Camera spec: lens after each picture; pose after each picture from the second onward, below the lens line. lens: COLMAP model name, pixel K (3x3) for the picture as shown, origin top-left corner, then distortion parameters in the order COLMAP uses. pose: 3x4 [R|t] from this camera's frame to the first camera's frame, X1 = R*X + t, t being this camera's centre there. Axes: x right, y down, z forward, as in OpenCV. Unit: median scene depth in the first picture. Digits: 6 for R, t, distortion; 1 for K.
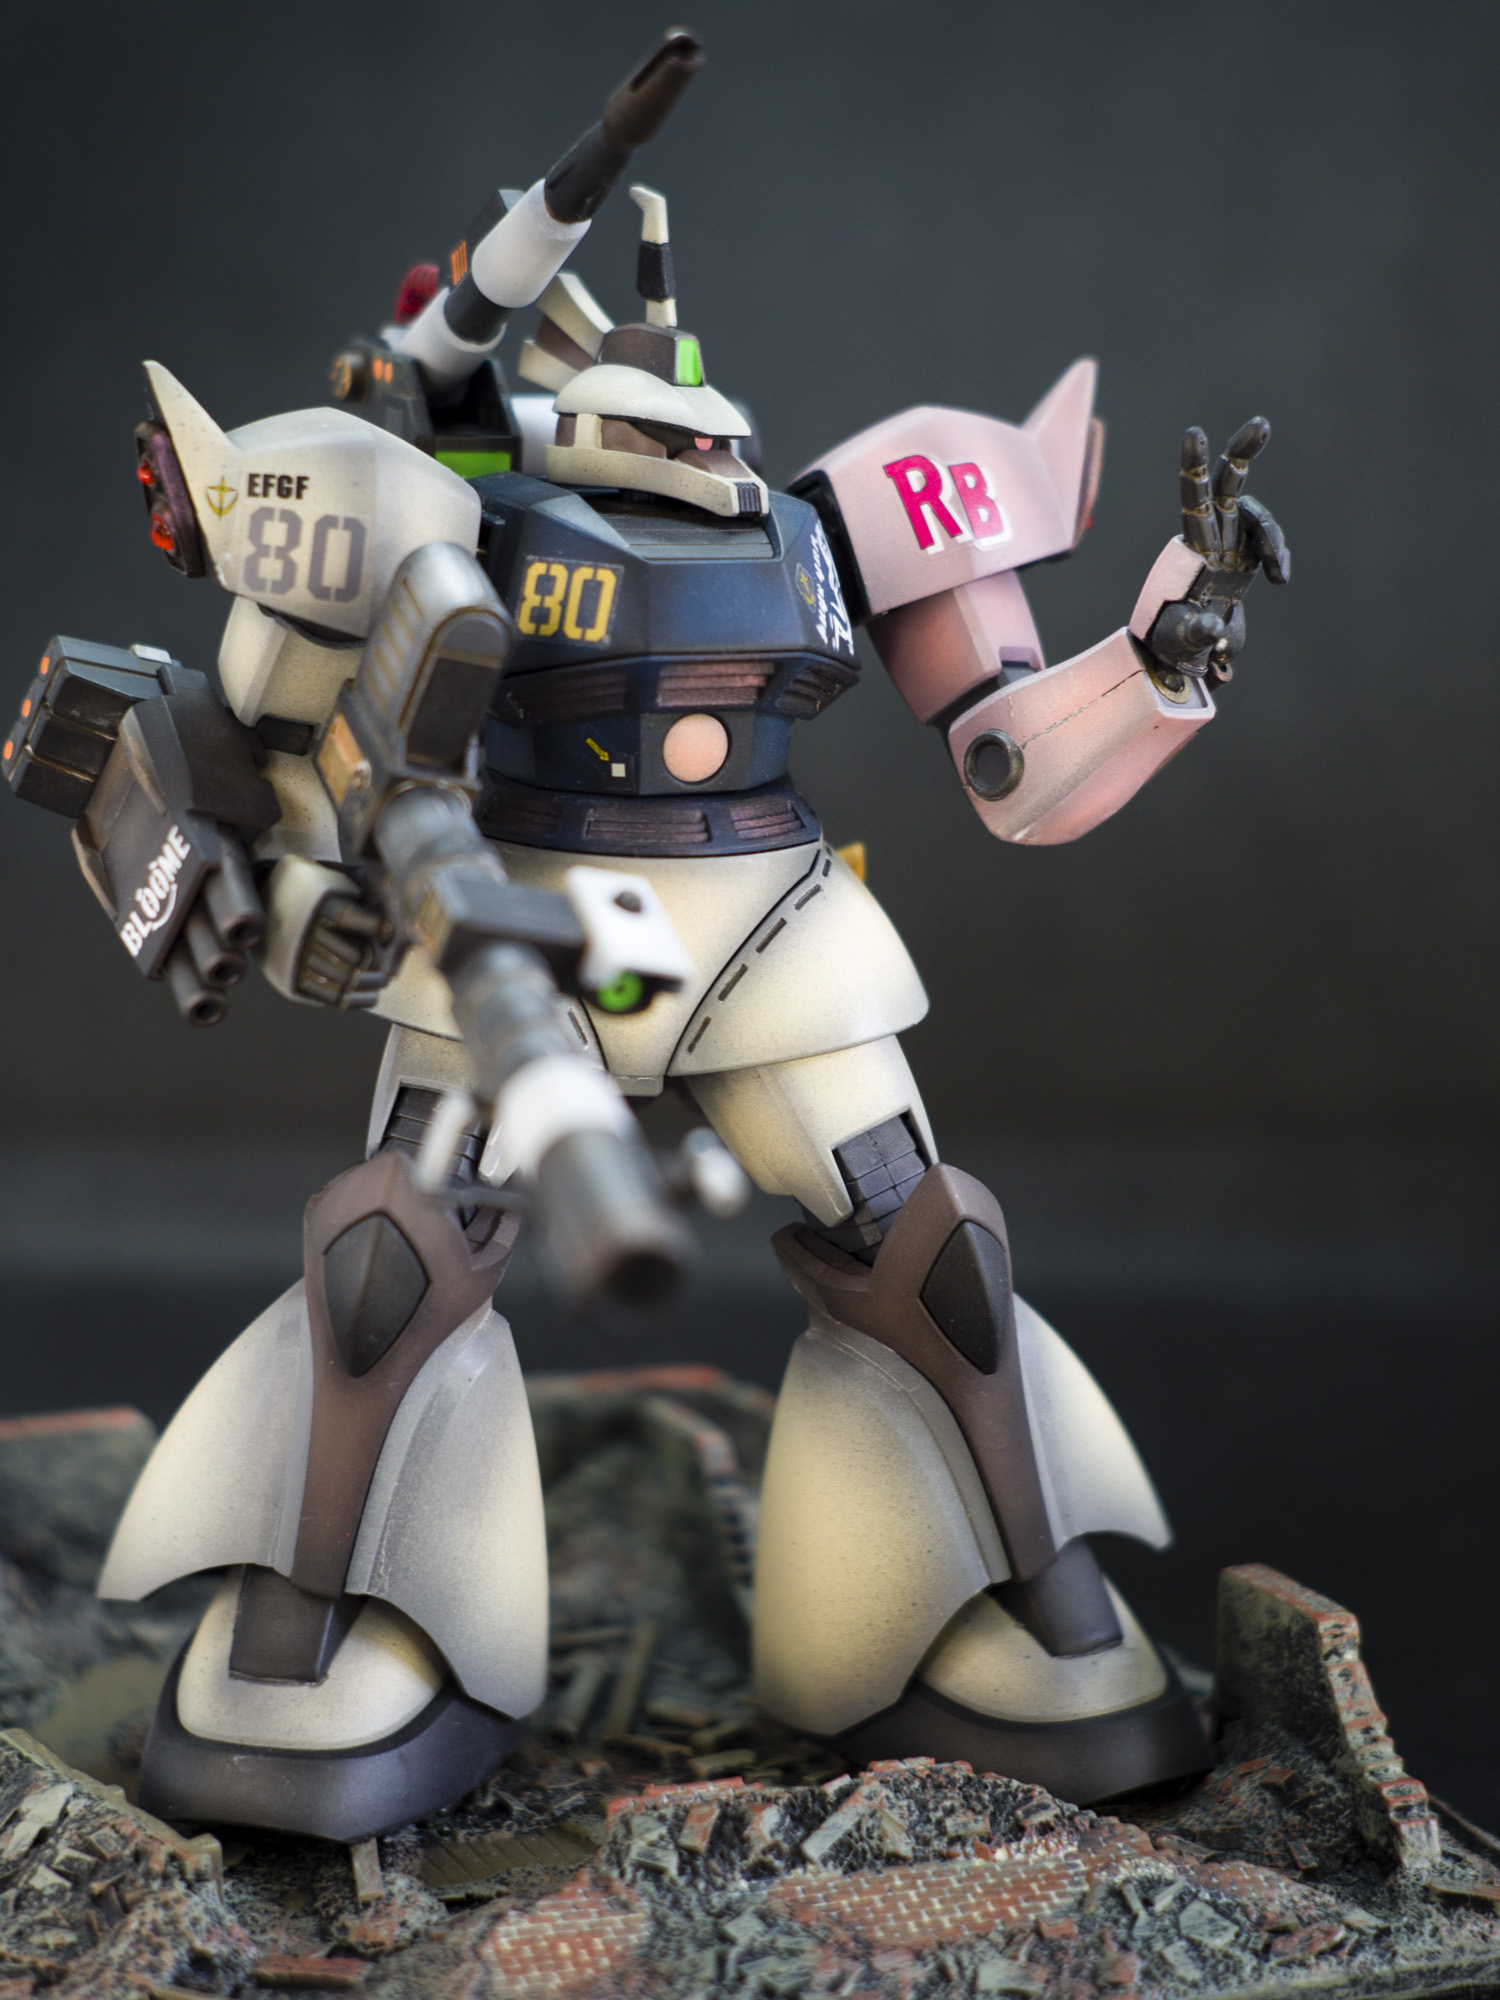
lens RADIAL K [[4439.4, 0, 718.8], [0, 4439.4, 963.6], [0, 0, 1]] dist [0.377373, -4.745546]
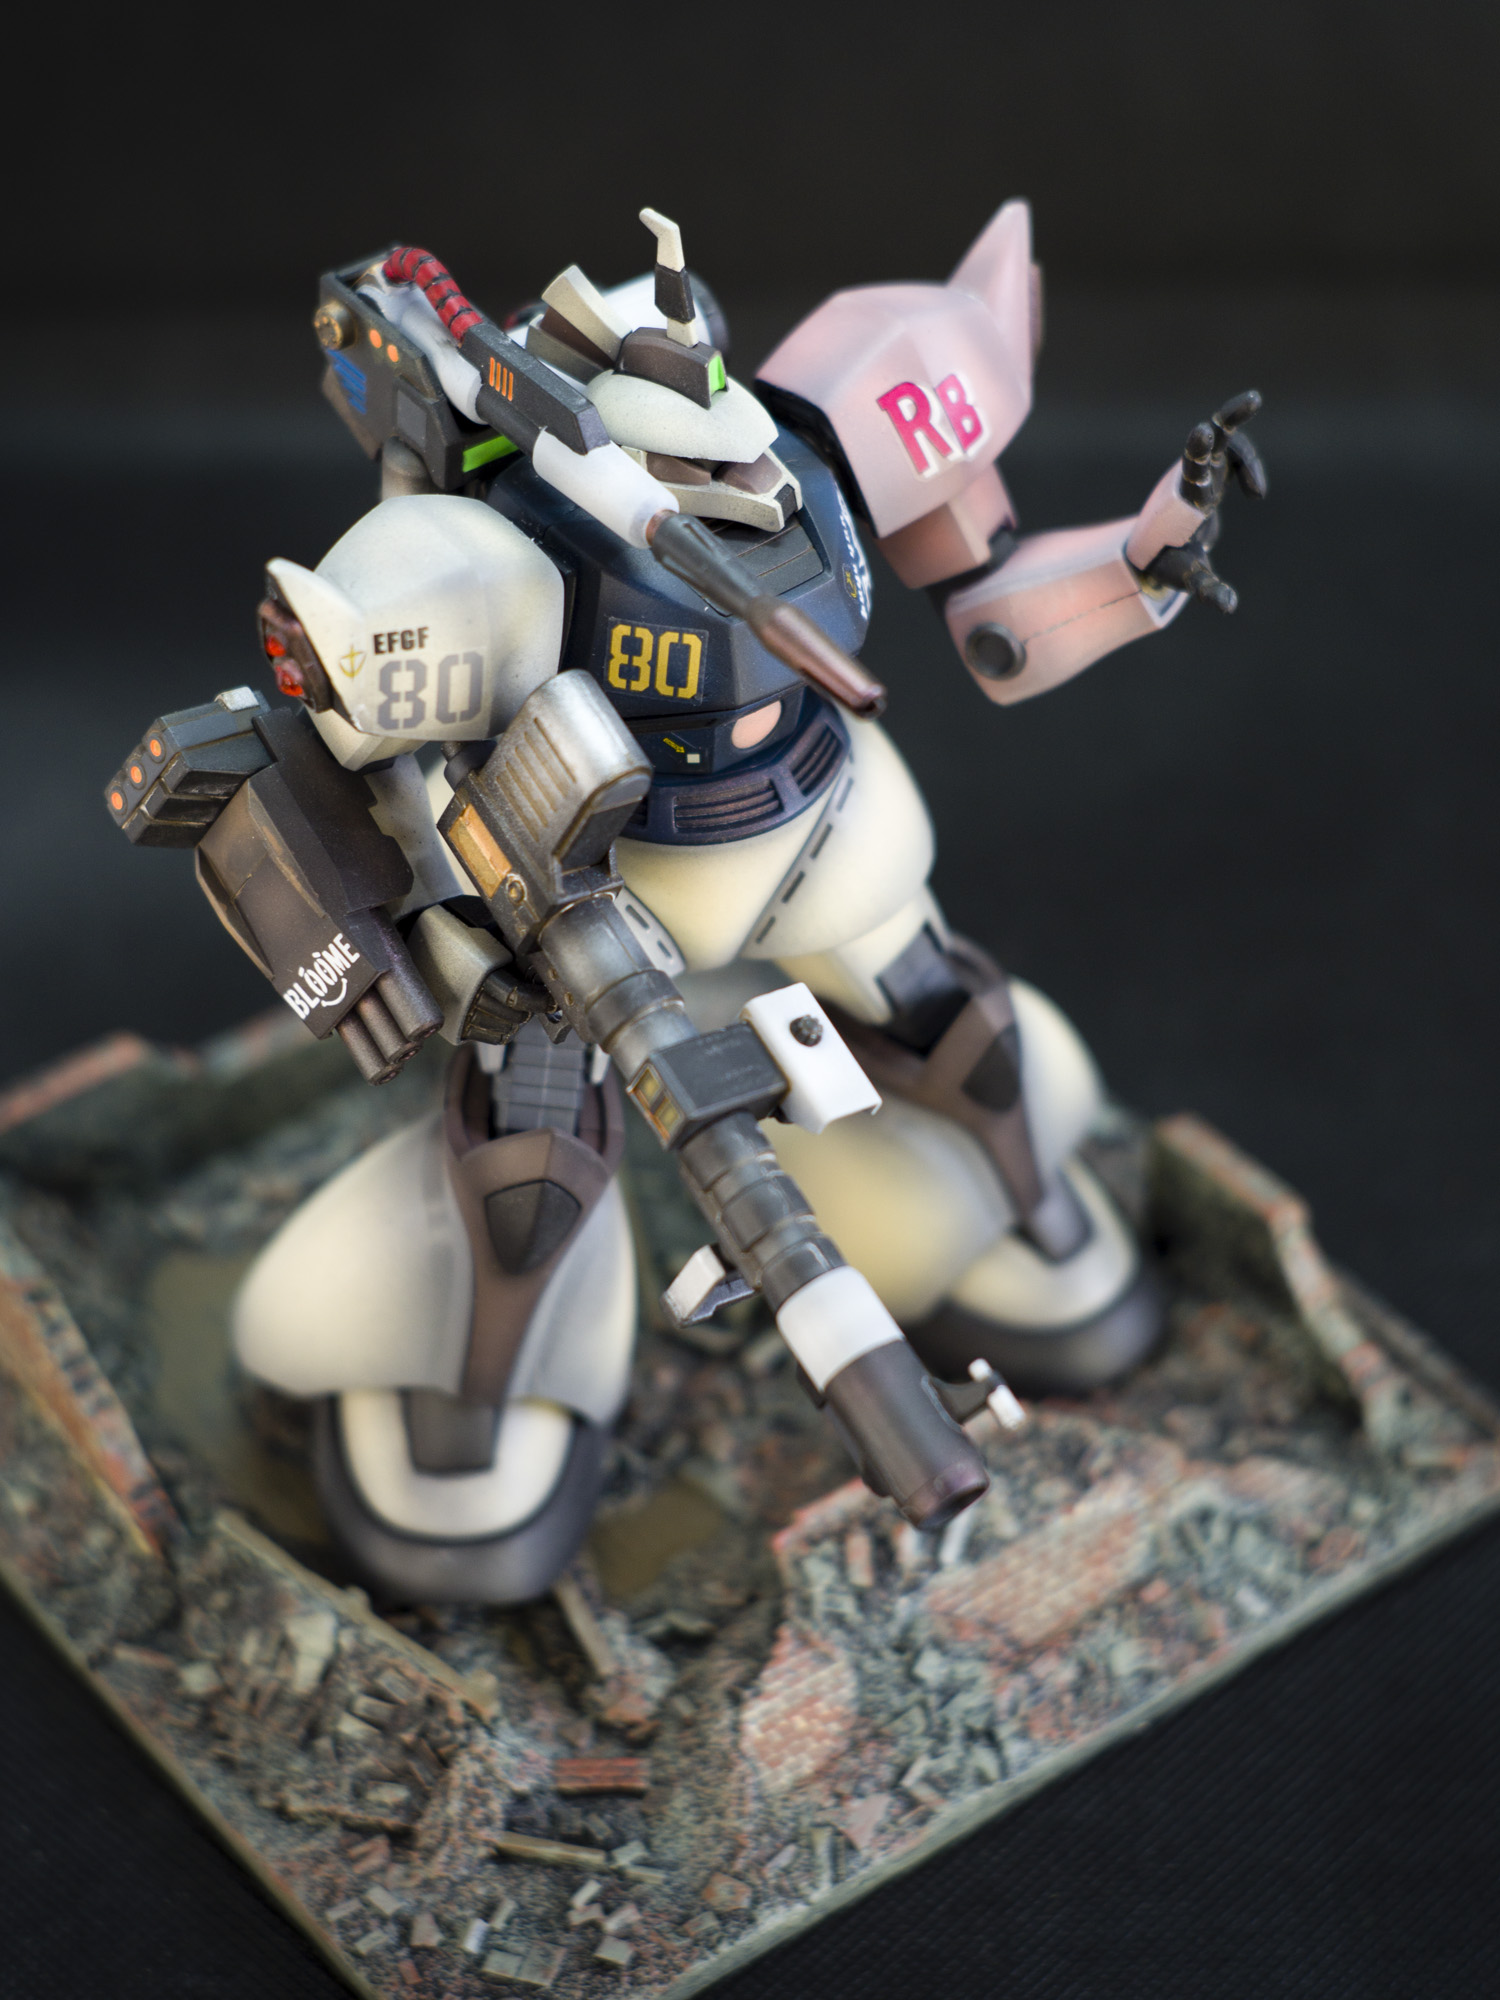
lens RADIAL K [[4541.4, 0, 750.0], [0, 4541.4, 1000.0], [0, 0, 1]] dist [-0.104770, 0.201611]
pose [[0.960804, -0.191089, 0.200851, -0.249162], [0.056760, 0.844738, 0.532162, -0.597235], [-0.271357, -0.499903, 0.822473, 0.047091]]
